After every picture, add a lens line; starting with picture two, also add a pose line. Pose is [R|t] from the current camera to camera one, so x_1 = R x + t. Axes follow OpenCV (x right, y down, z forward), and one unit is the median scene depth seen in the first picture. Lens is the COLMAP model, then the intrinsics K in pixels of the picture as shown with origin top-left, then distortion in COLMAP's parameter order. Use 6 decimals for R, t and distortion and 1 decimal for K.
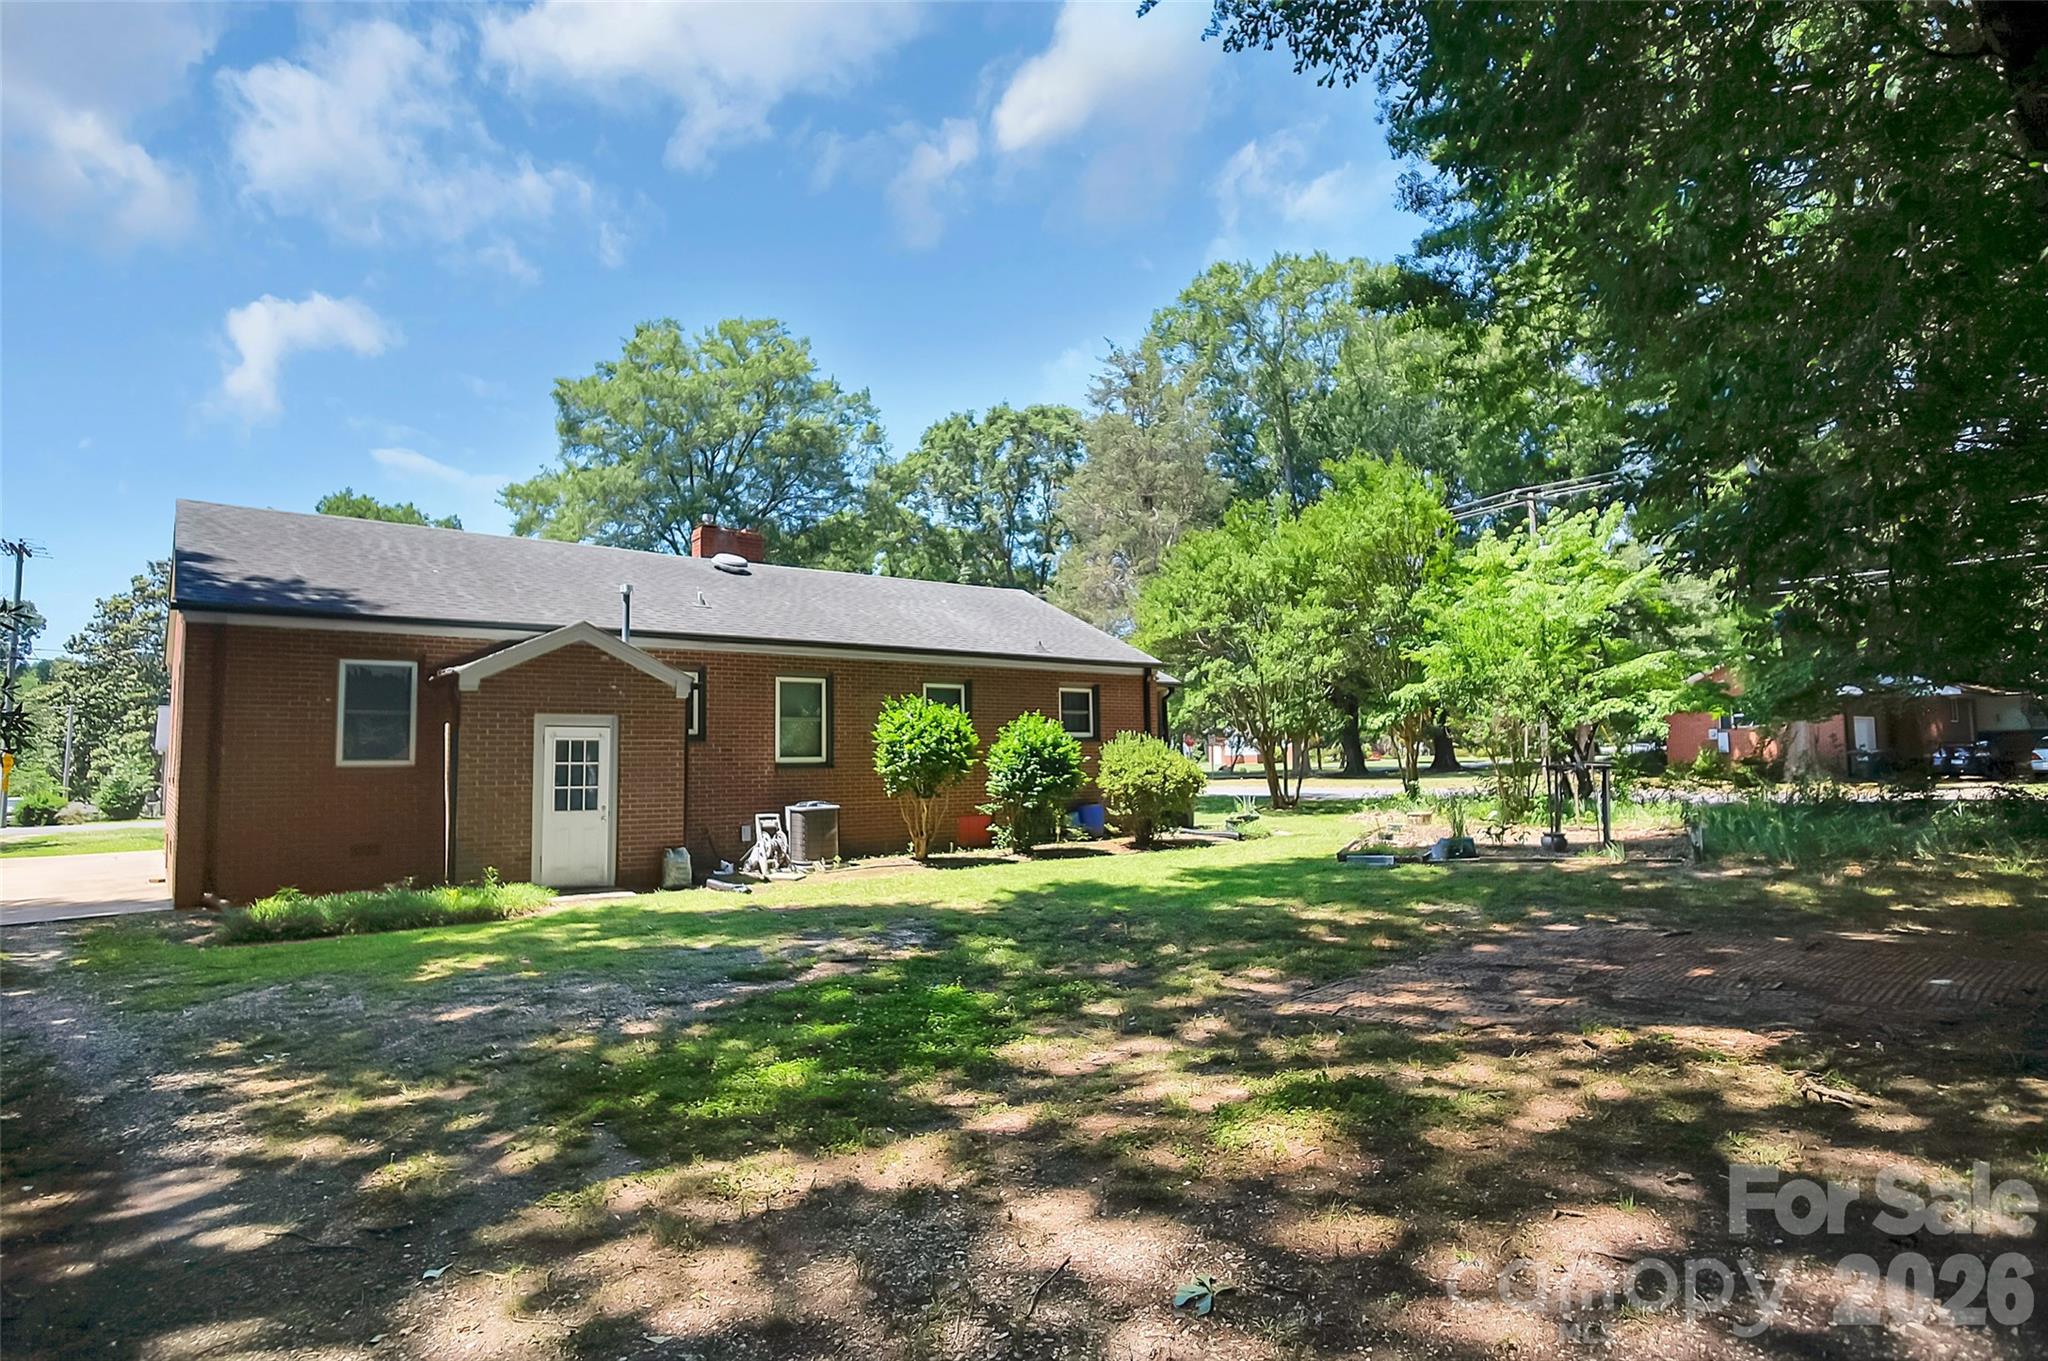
lens RADIAL K [[1117.7, 0, 1024.2], [0, 1117.7, 680.0], [0, 0, 1]] dist [-0.019160, 0.001172]
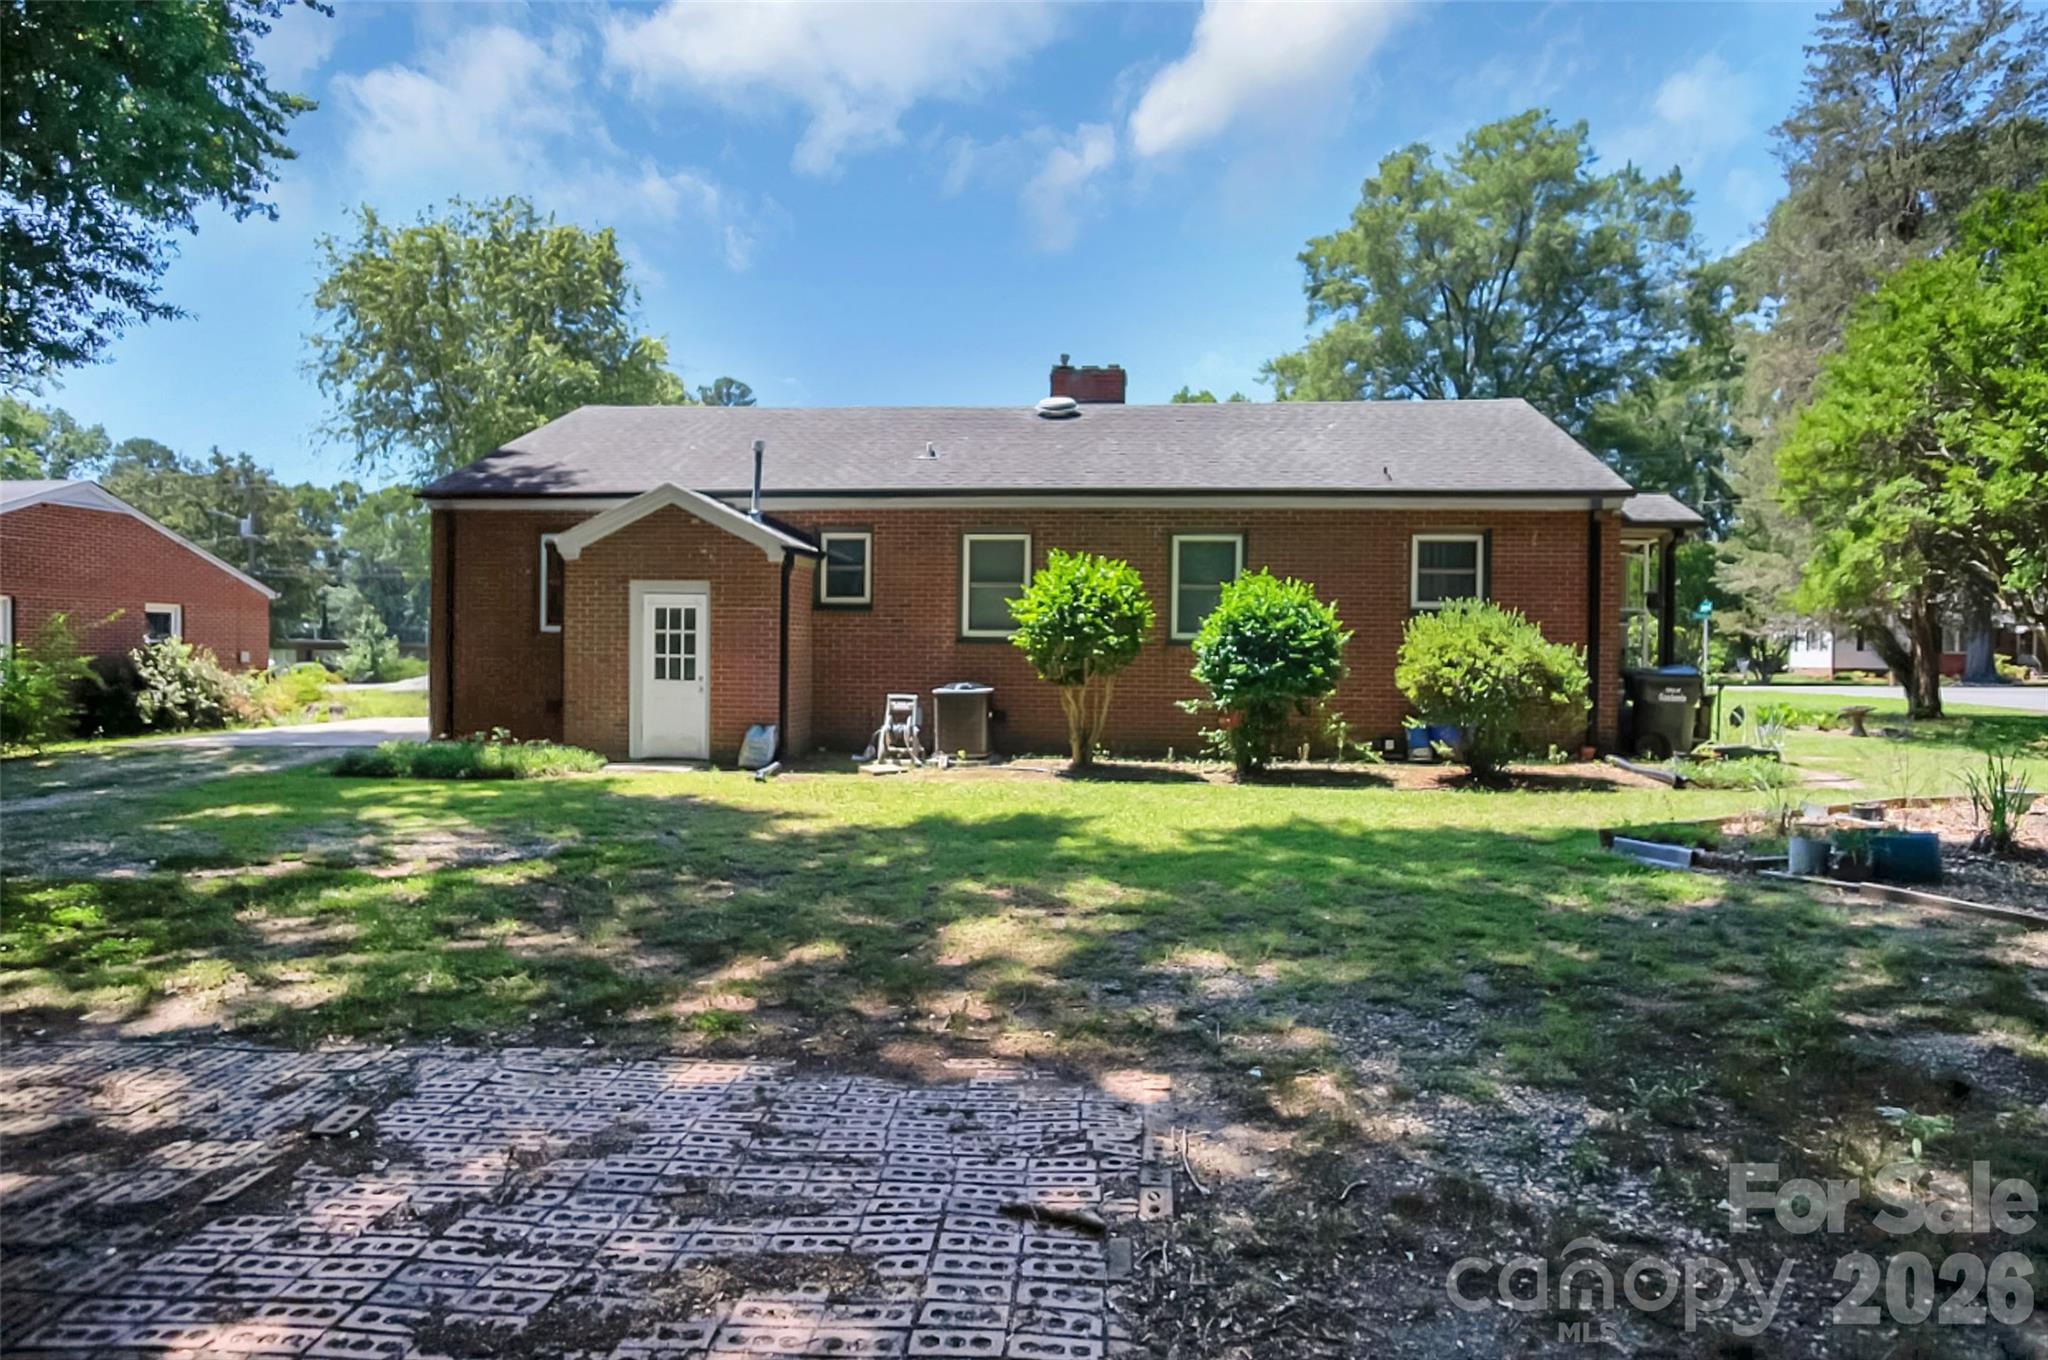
lens RADIAL K [[1162.3, 0, 1076.0], [0, 1162.3, 680.0], [0, 0, 1]] dist [-0.058377, 0.041321]
pose [[0.707953, 0.040985, -0.705069, 0.518539], [0.028877, 0.995800, 0.086880, 0.036894], [0.705669, -0.081868, 0.703796, 0.496025]]
